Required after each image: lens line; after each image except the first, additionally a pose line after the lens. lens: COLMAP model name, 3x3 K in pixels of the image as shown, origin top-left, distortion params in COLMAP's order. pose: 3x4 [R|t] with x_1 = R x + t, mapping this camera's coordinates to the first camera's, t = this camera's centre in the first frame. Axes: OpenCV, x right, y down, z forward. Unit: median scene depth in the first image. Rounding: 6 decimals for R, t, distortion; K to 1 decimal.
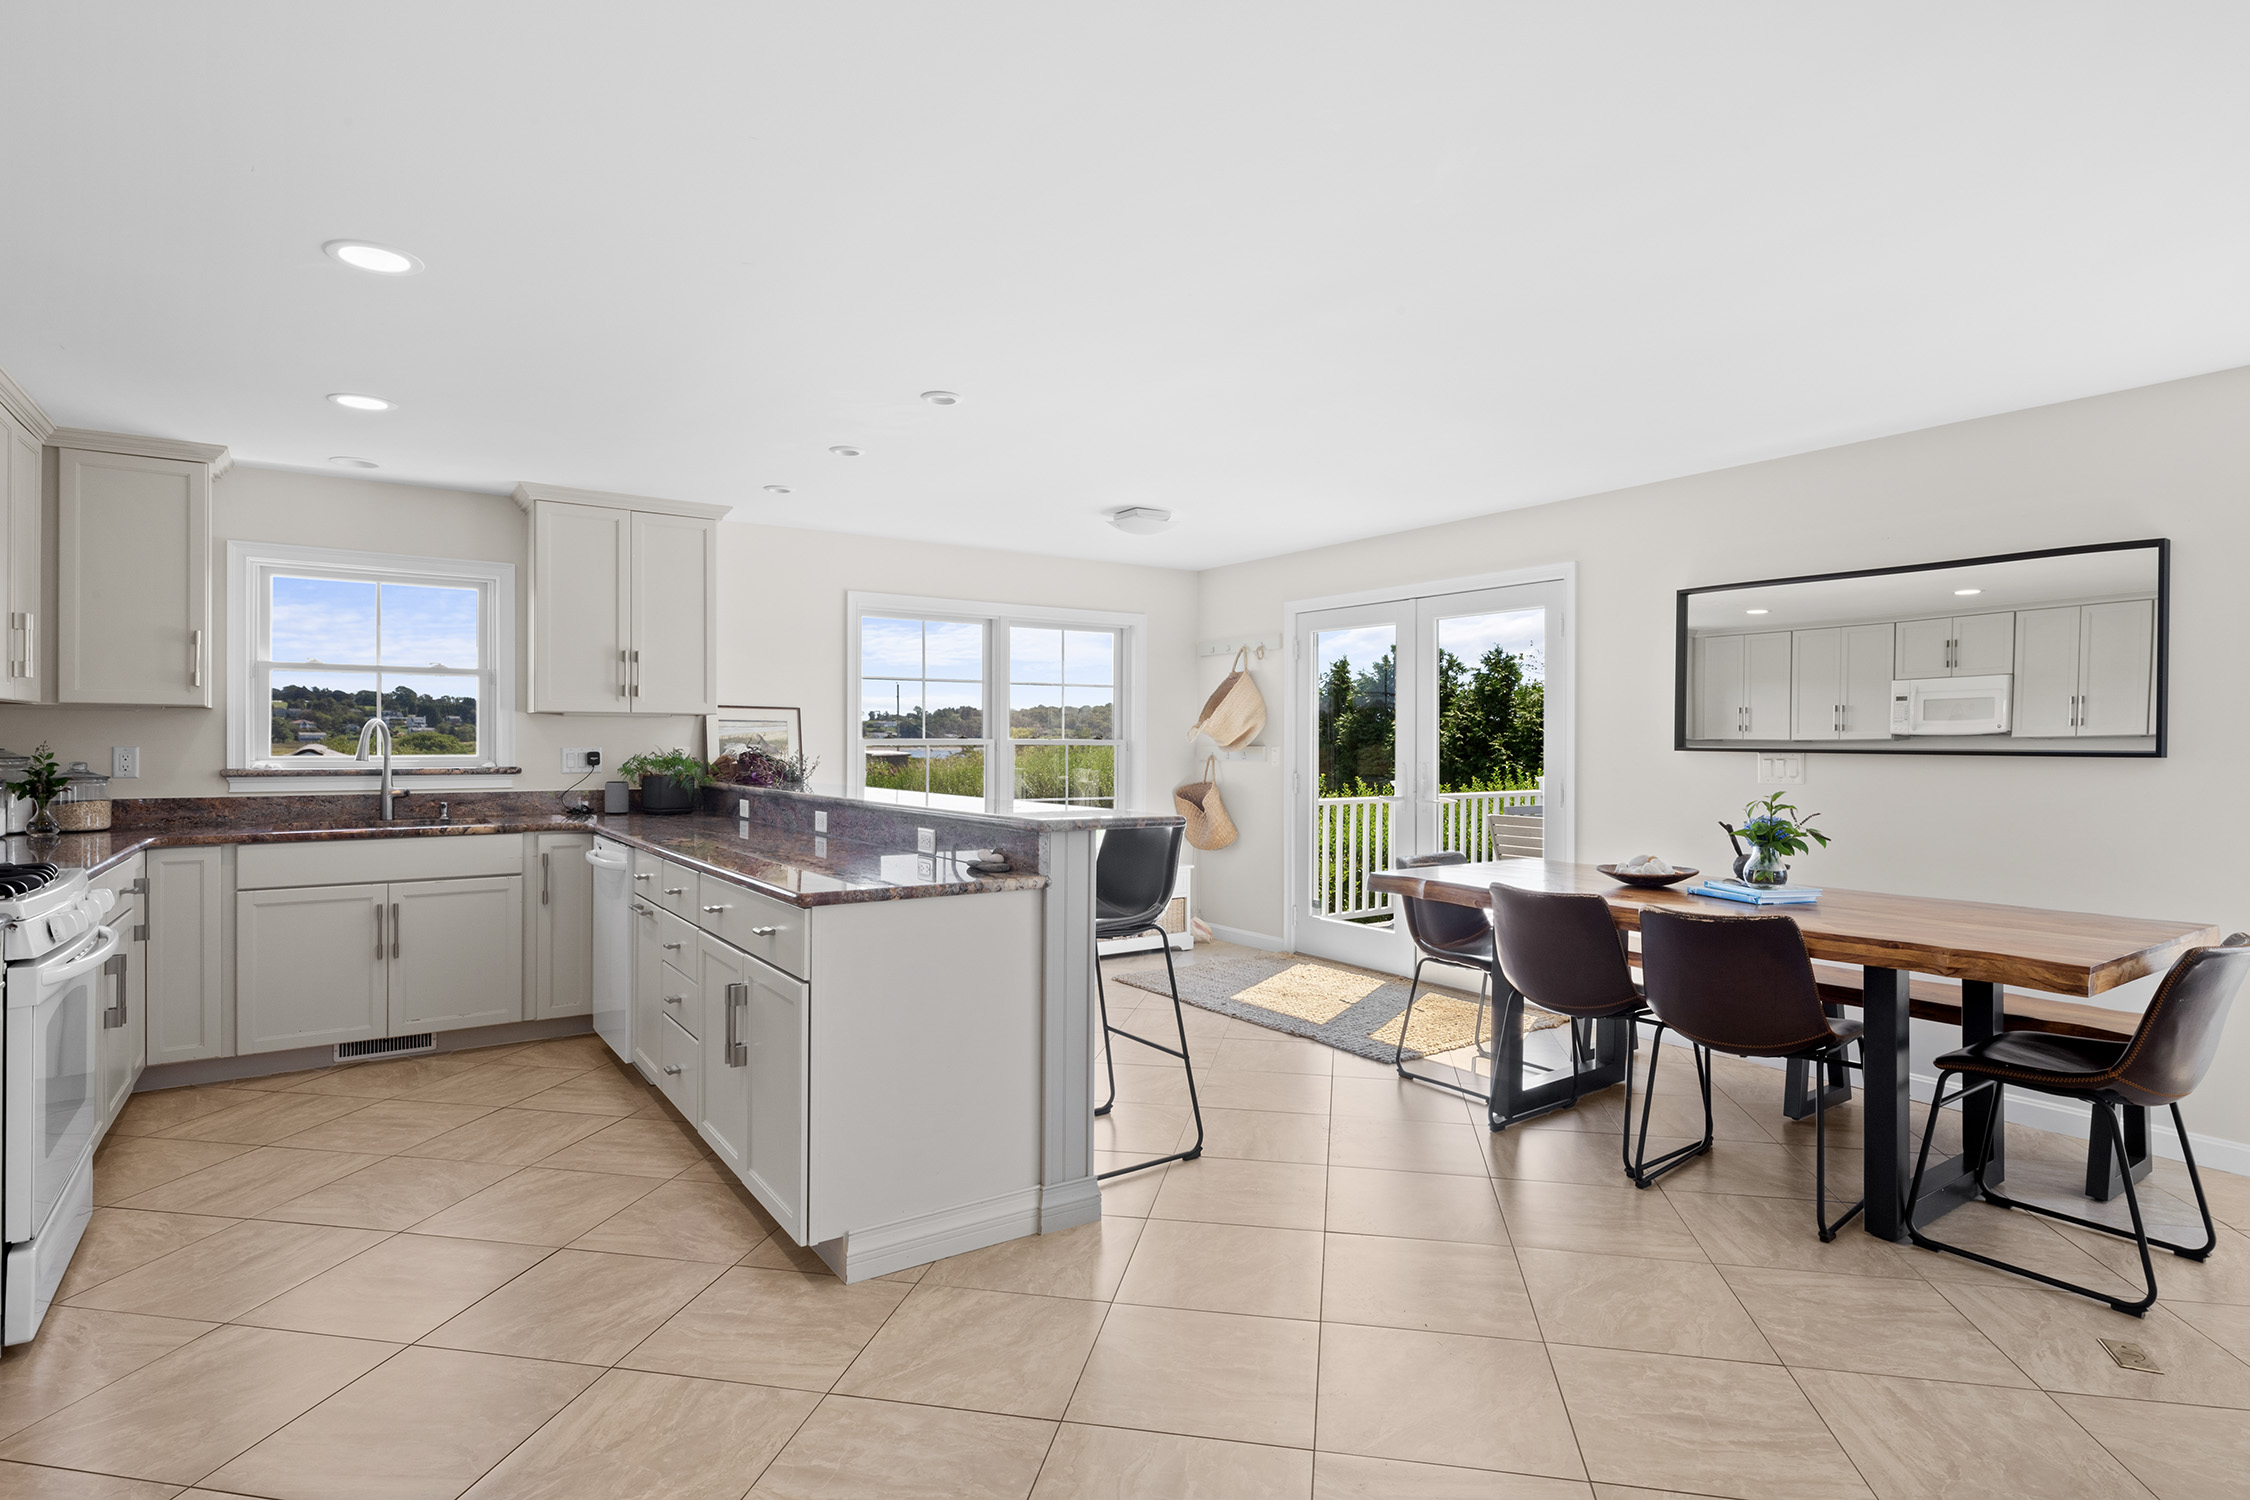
lens RADIAL K [[1149.5, 0, 1125.0], [0, 1149.5, 750.0], [0, 0, 1]] dist [0.002141, 0.000015]
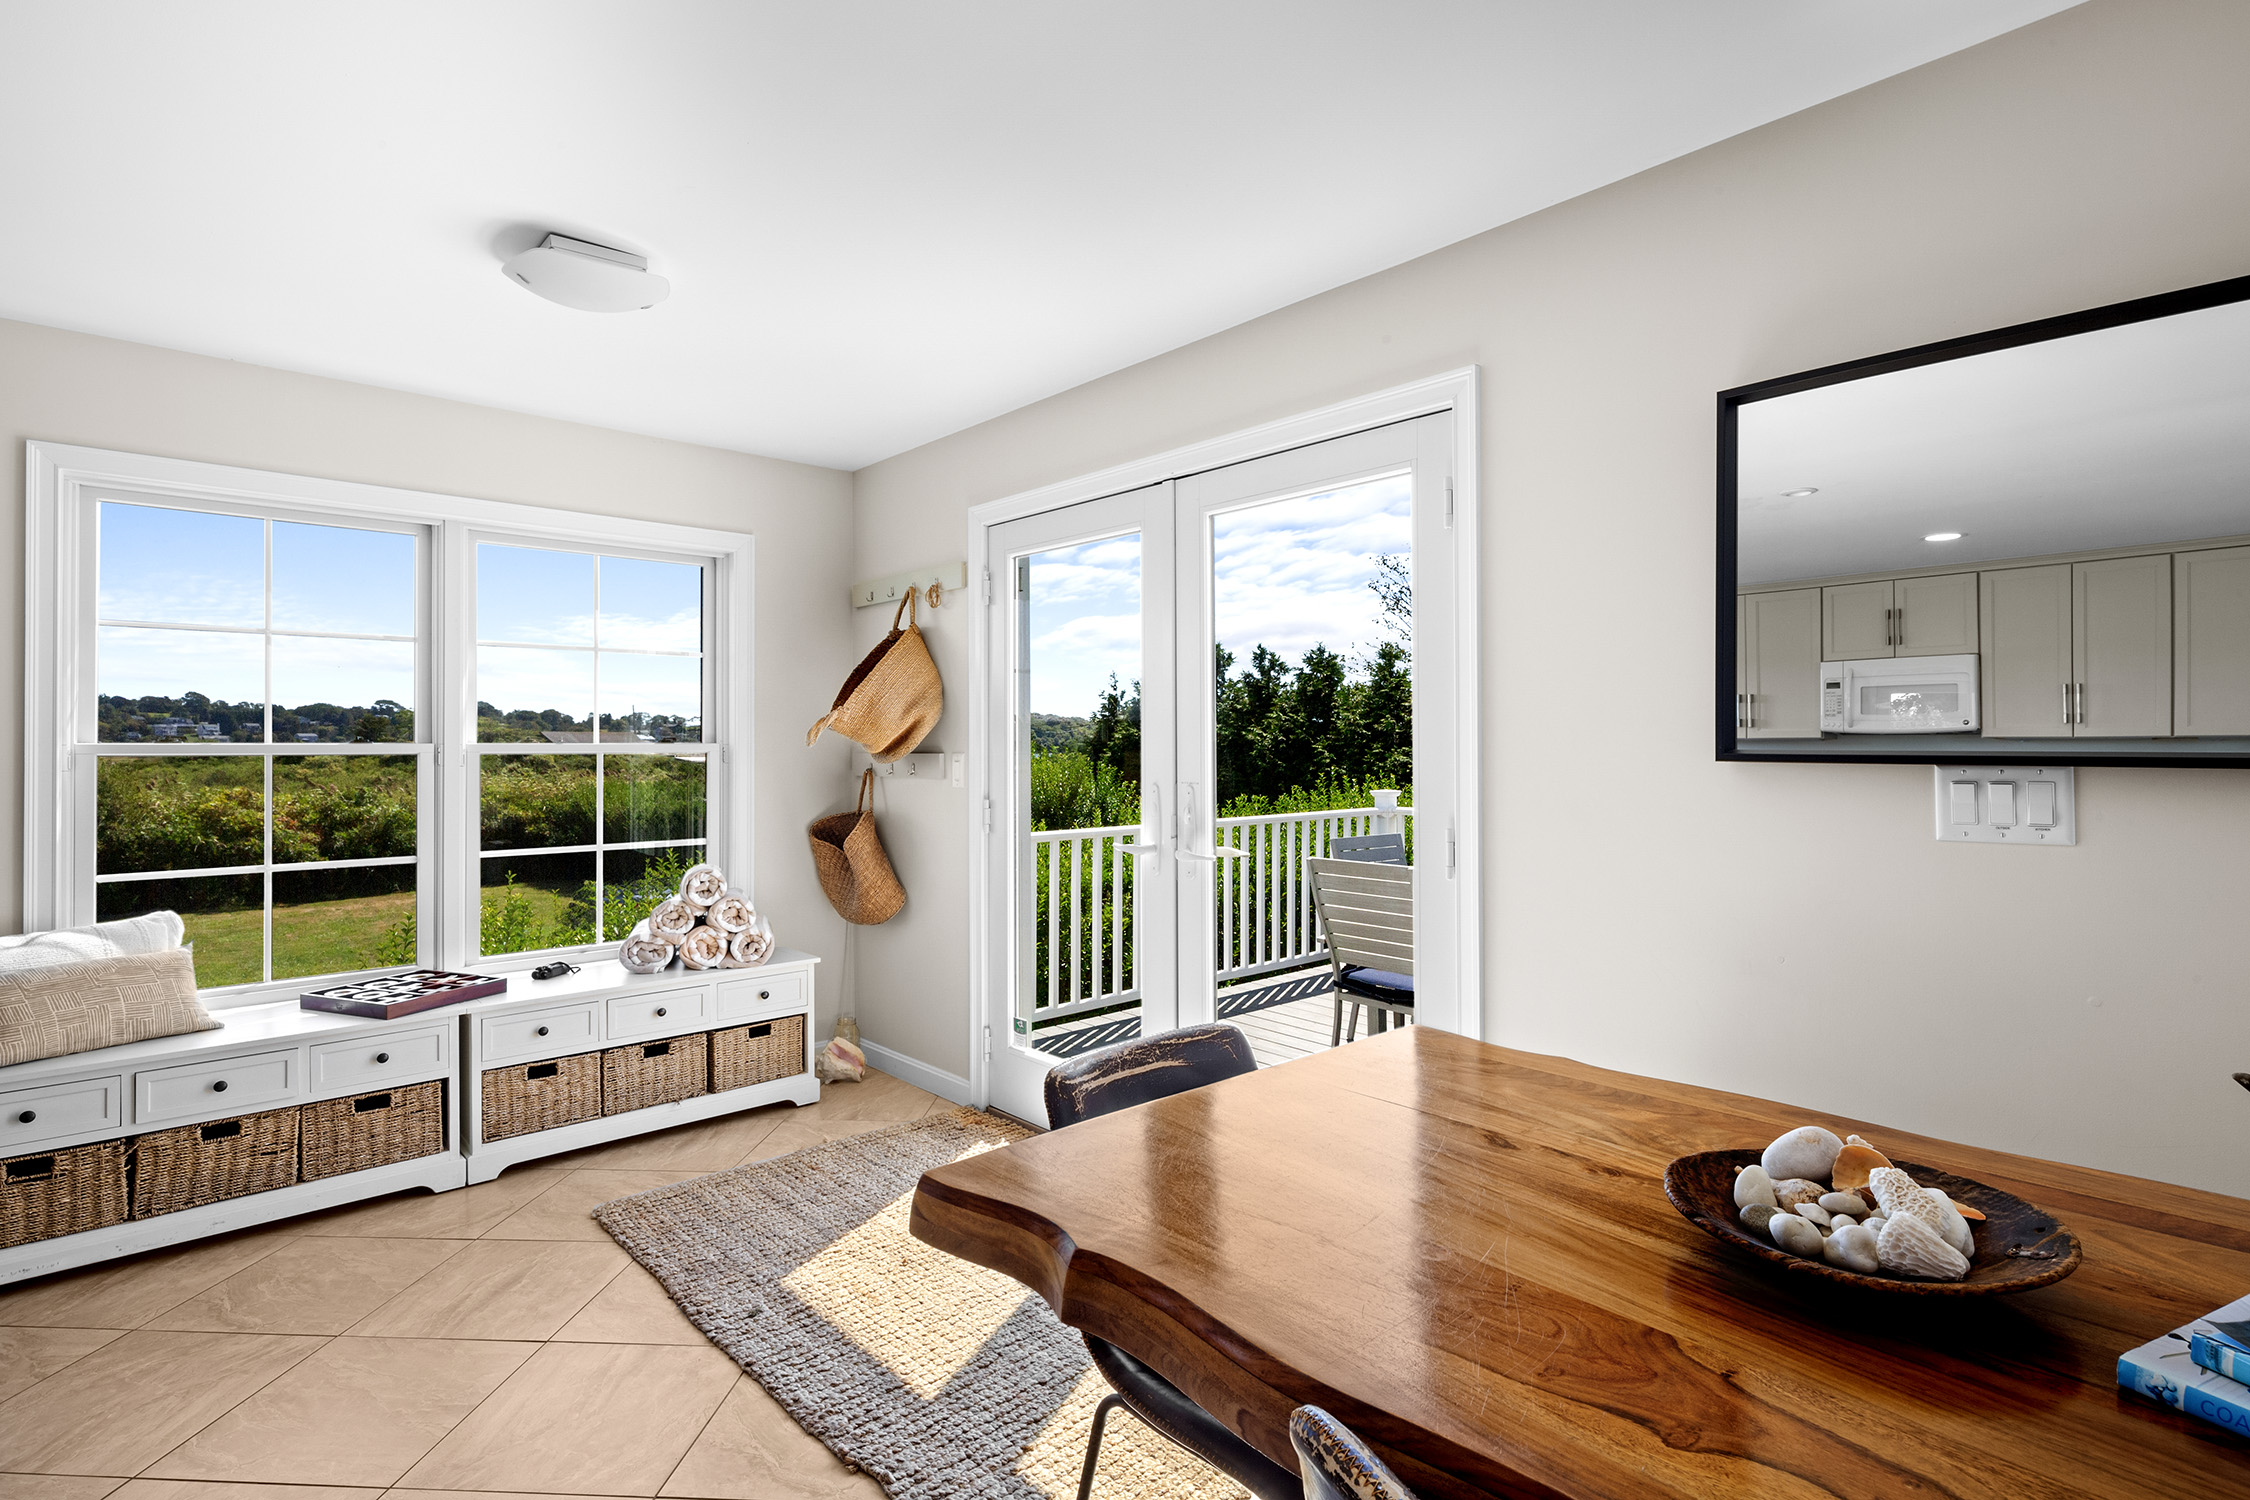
lens RADIAL K [[1101.1, 0, 1119.2], [0, 1101.1, 737.4], [0, 0, 1]] dist [0.001273, -0.000085]
pose [[0.991253, -0.004068, 0.131914, 0.174889], [0.006084, 0.999871, -0.014885, -0.003163], [-0.131836, 0.015557, 0.991149, 0.540004]]
